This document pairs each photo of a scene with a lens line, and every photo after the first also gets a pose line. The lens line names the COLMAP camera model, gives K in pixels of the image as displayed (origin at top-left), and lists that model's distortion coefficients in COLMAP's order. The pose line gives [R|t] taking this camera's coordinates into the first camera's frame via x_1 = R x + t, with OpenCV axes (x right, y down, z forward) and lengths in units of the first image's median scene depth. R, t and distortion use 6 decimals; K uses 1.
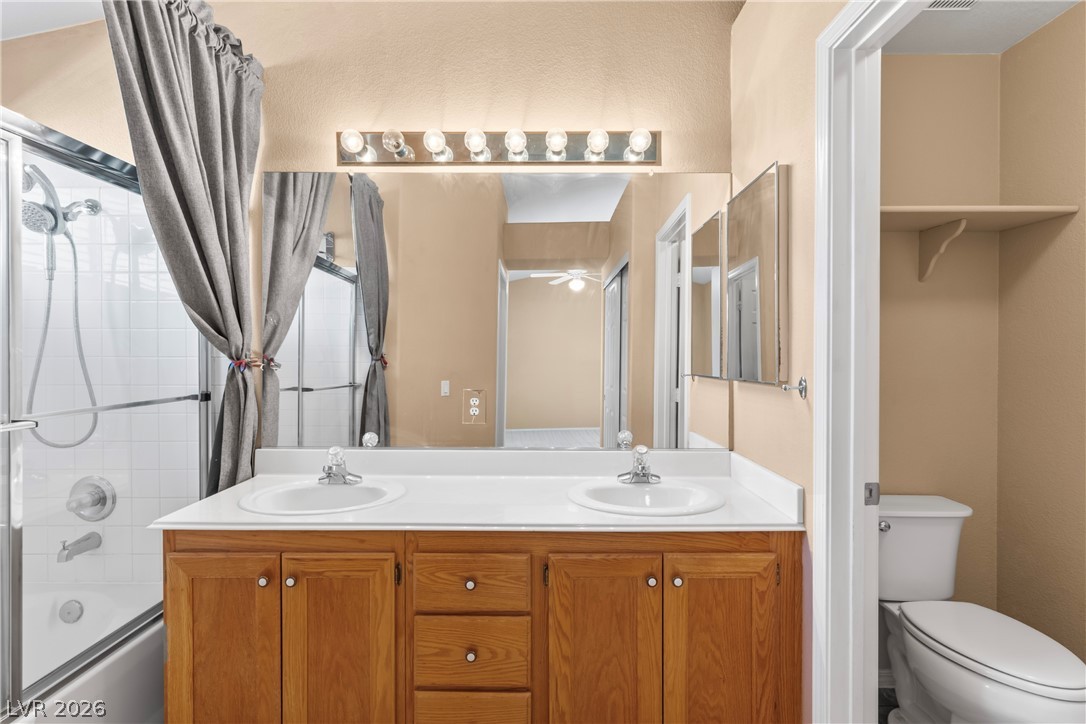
lens RADIAL K [[521.0, 0, 544.3], [0, 521.0, 358.3], [0, 0, 1]] dist [-0.021353, -0.000557]
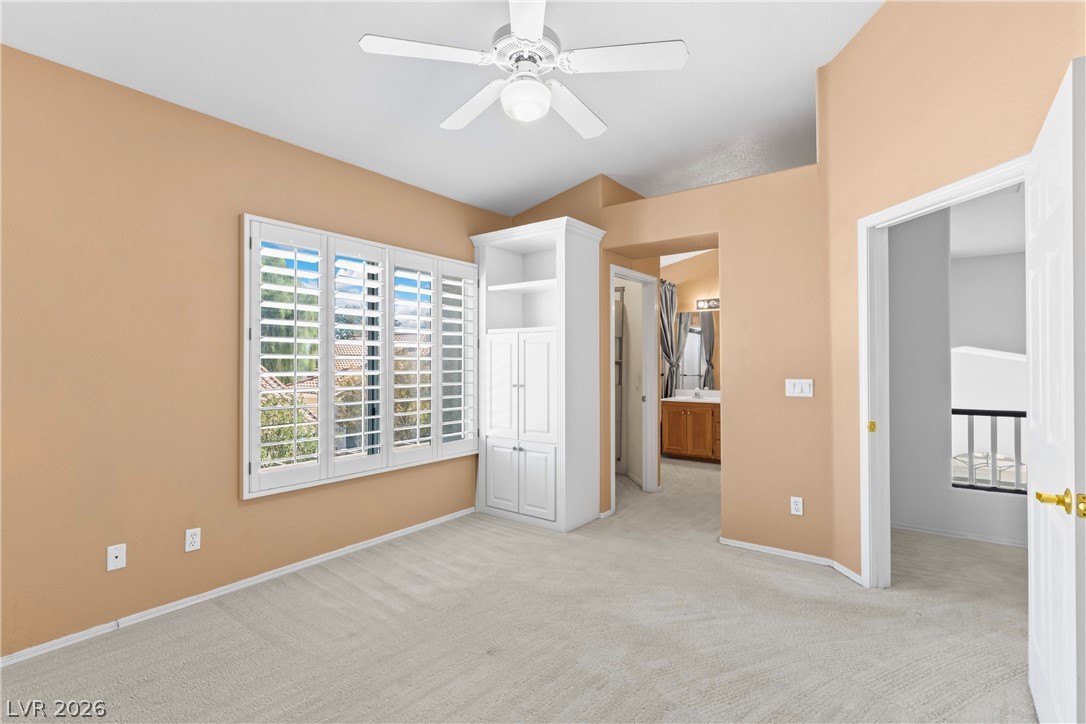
lens RADIAL K [[521.0, 0, 546.7], [0, 521.0, 357.2], [0, 0, 1]] dist [-0.021353, -0.000557]
pose [[0.810711, -0.010455, -0.585353, 0.819772], [-0.000563, 0.999826, -0.018637, 0.019160], [0.585446, 0.015439, 0.810564, -2.399559]]
